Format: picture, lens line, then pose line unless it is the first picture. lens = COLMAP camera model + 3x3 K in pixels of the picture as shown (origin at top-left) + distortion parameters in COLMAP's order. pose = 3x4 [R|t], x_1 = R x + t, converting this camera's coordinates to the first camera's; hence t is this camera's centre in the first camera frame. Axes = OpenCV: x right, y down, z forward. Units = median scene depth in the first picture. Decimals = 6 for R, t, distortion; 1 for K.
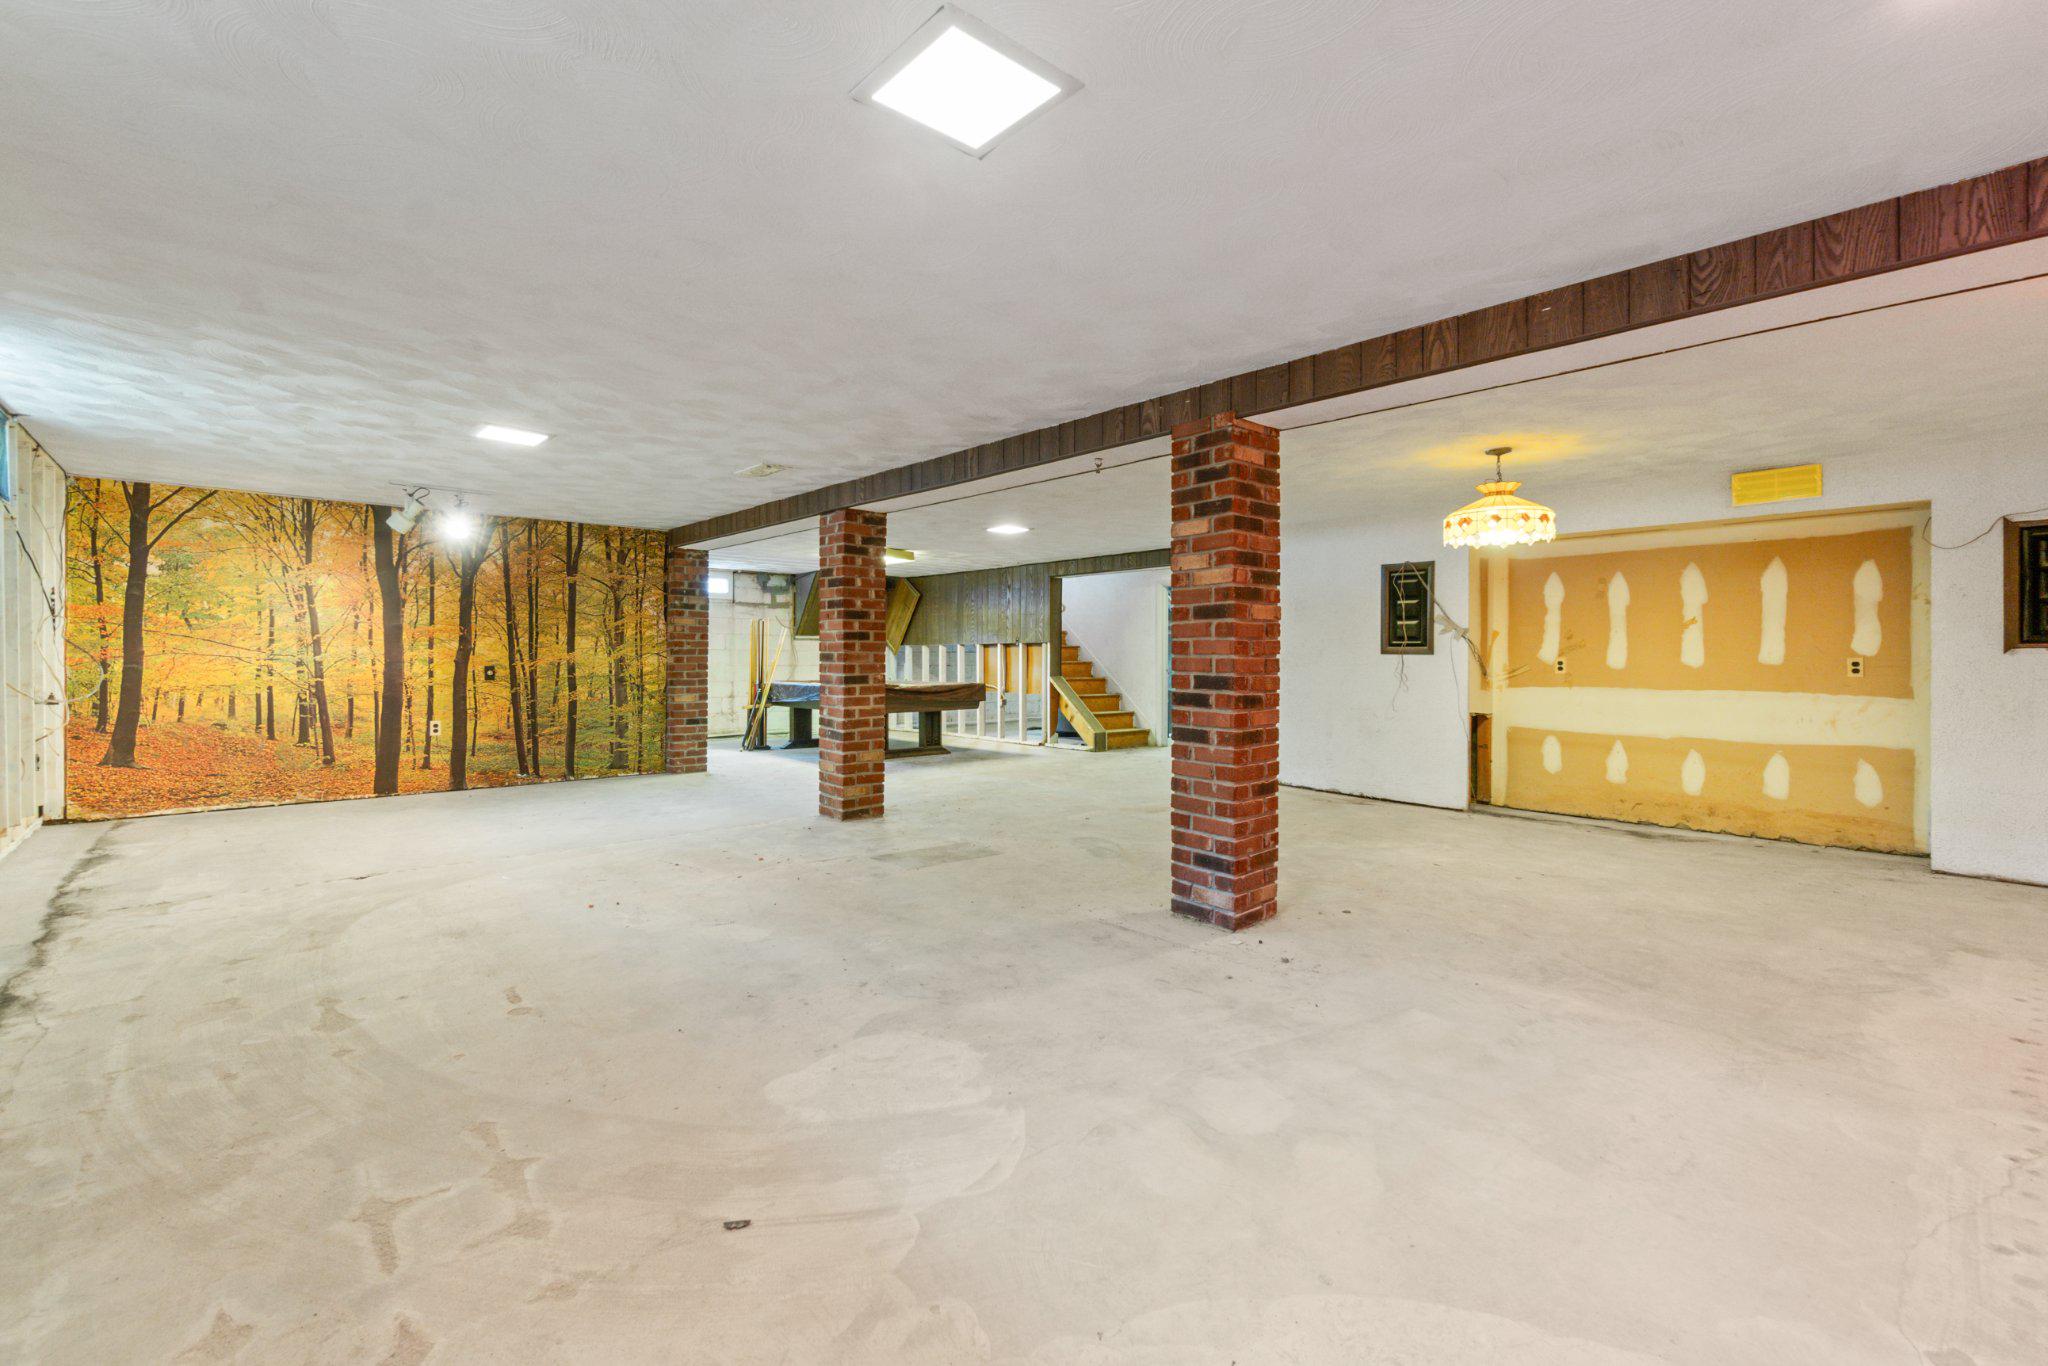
lens RADIAL K [[891.8, 0, 1015.9], [0, 891.8, 669.1], [0, 0, 1]] dist [-0.001252, -0.000477]
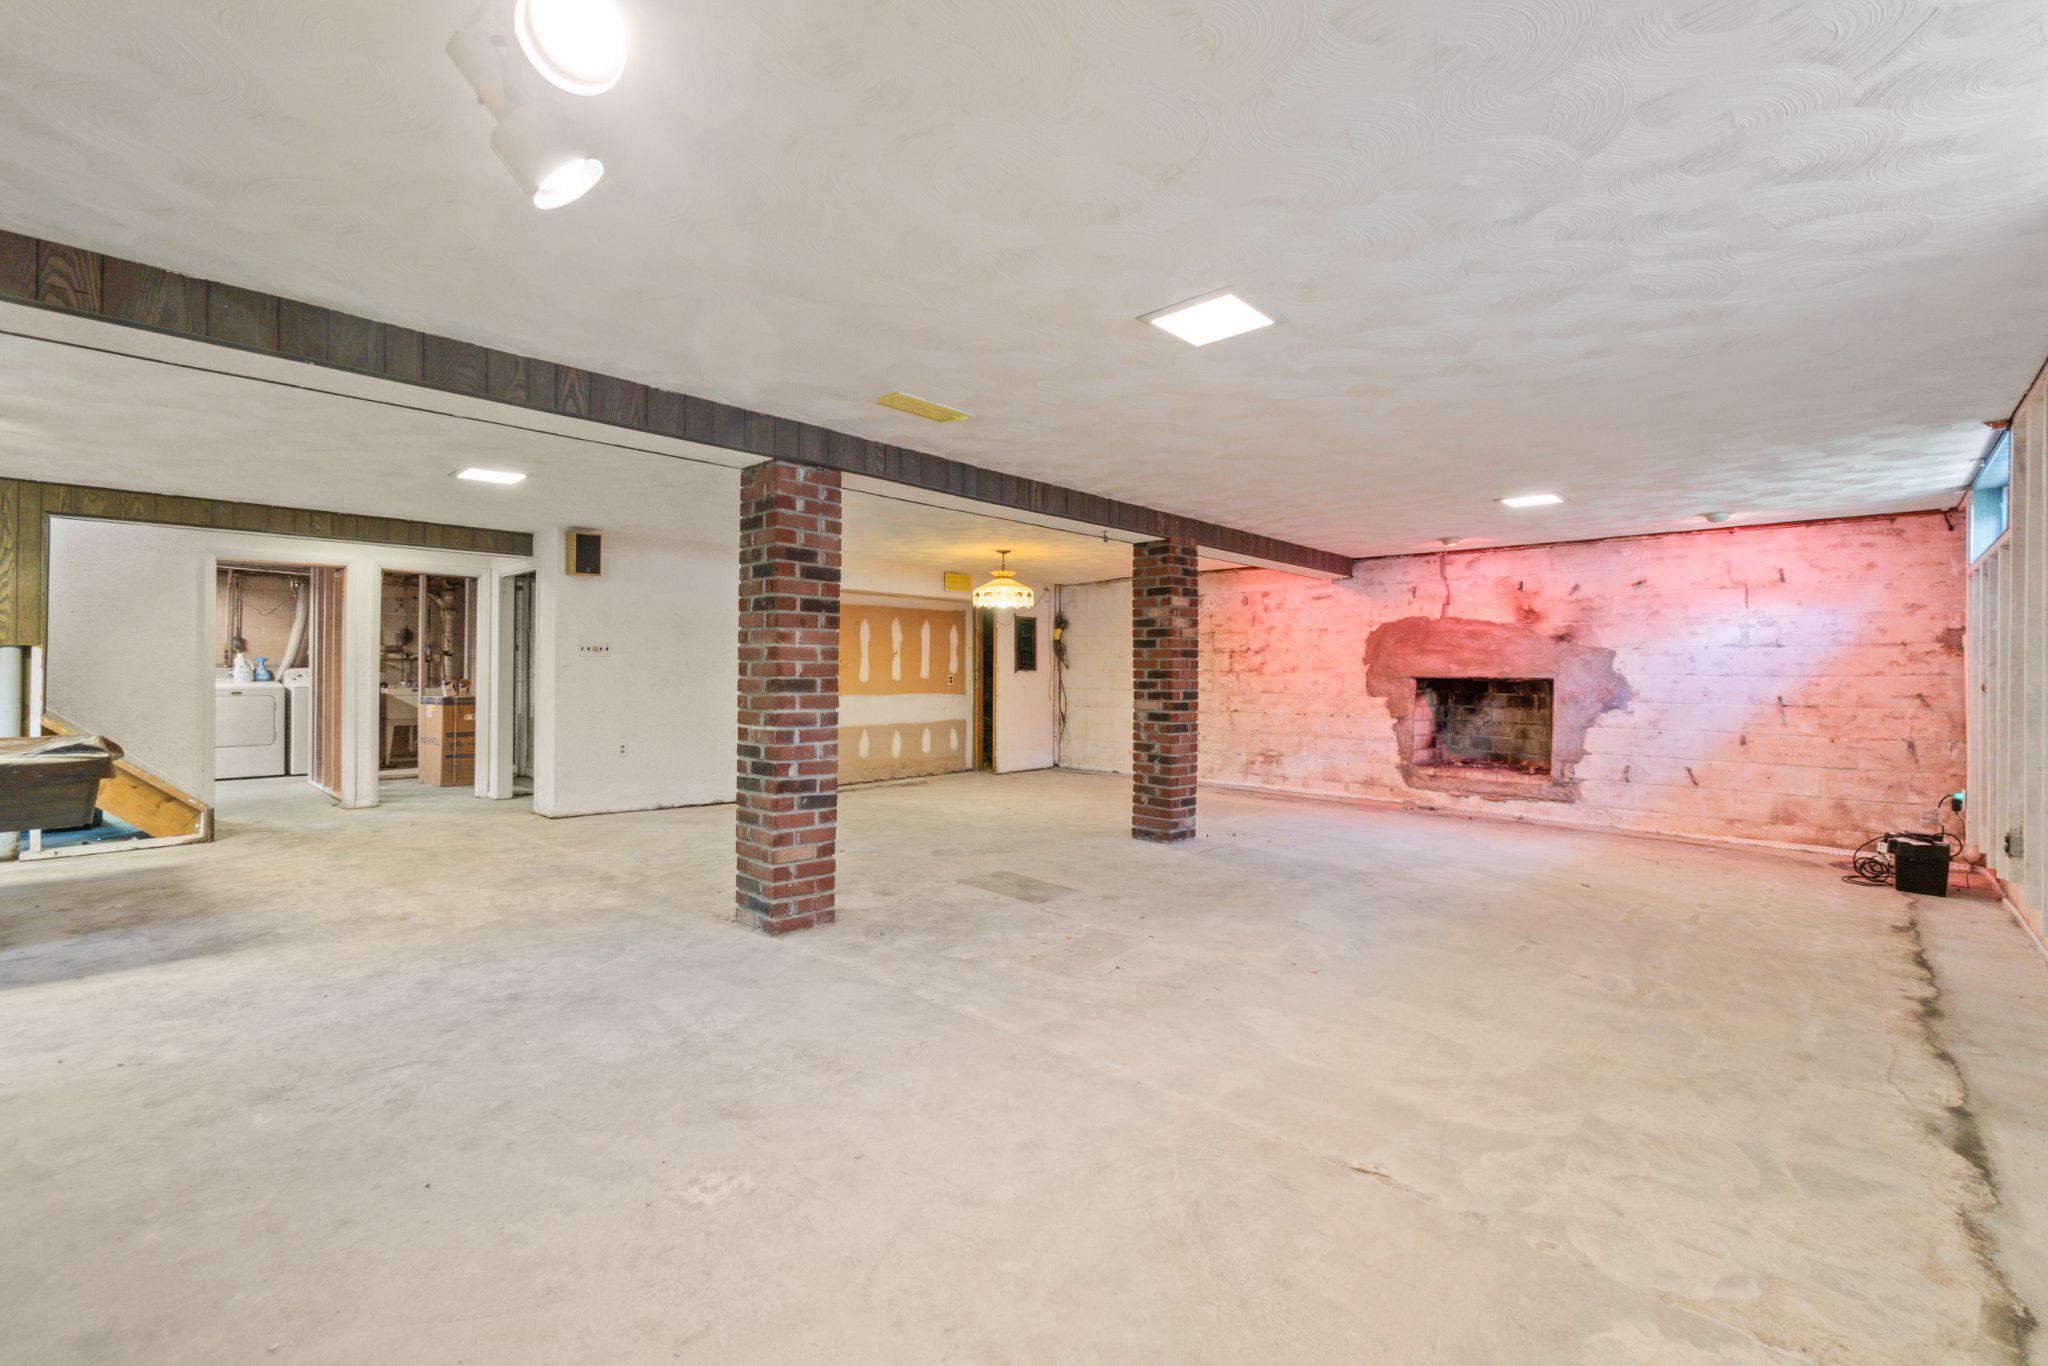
lens RADIAL K [[891.8, 0, 1015.9], [0, 891.8, 669.1], [0, 0, 1]] dist [-0.001252, -0.000477]
pose [[-0.097662, -0.002270, 0.995217, -0.519644], [0.008878, 0.999956, 0.003152, -0.015261], [-0.995180, 0.009144, -0.097638, 0.540131]]
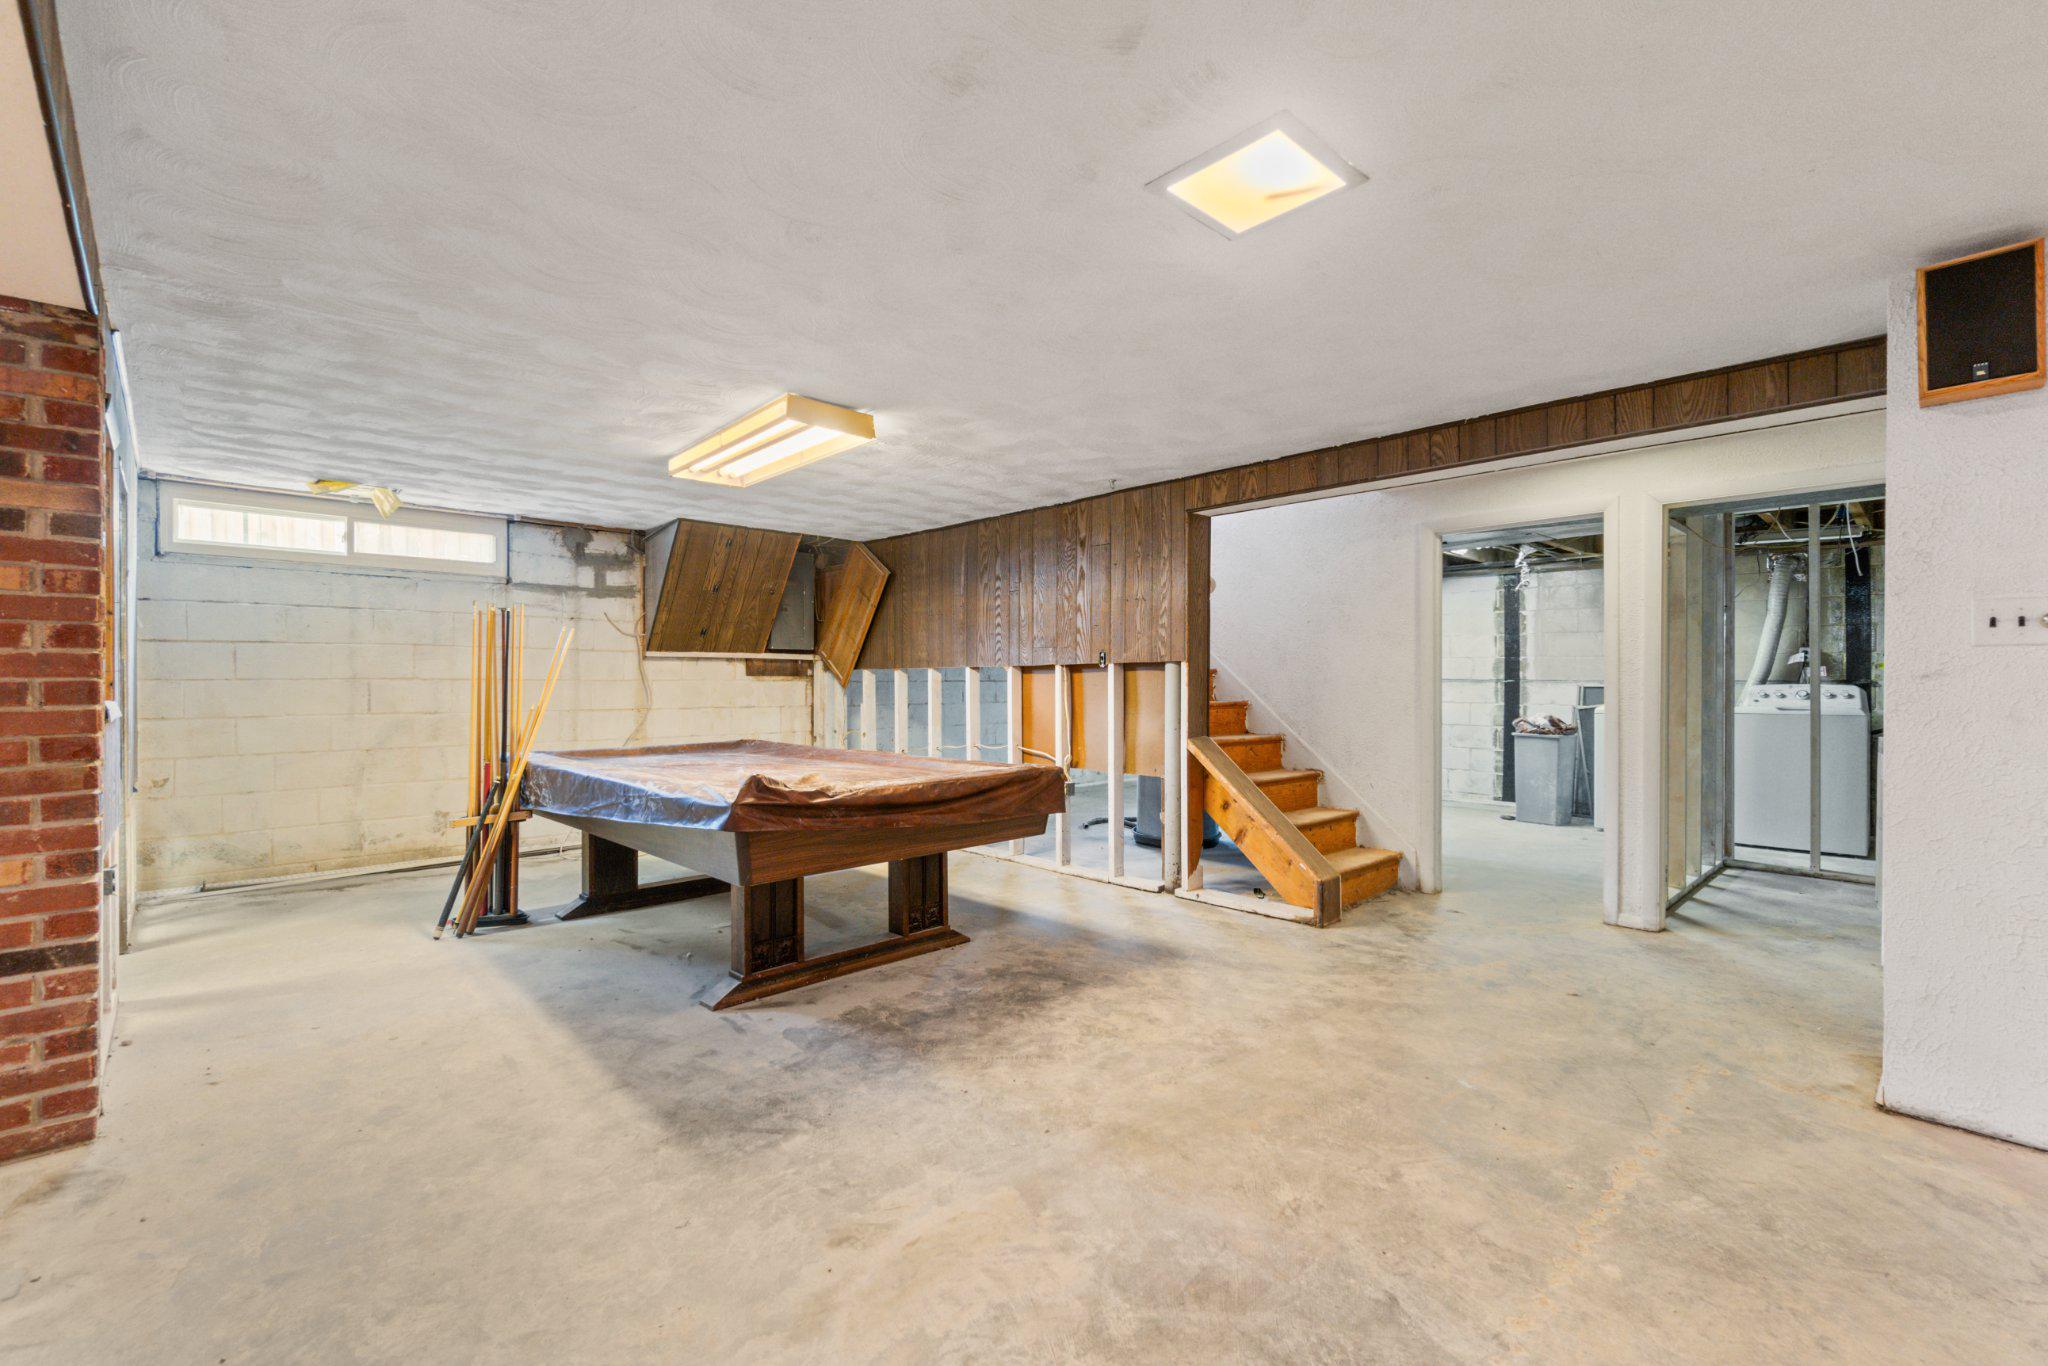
lens RADIAL K [[891.8, 0, 1015.9], [0, 891.8, 669.1], [0, 0, 1]] dist [-0.001252, -0.000477]
pose [[0.999358, -0.003509, 0.035655, -0.065225], [0.004498, 0.999607, -0.027684, -0.014804], [-0.035544, 0.027827, 0.998981, 0.591036]]
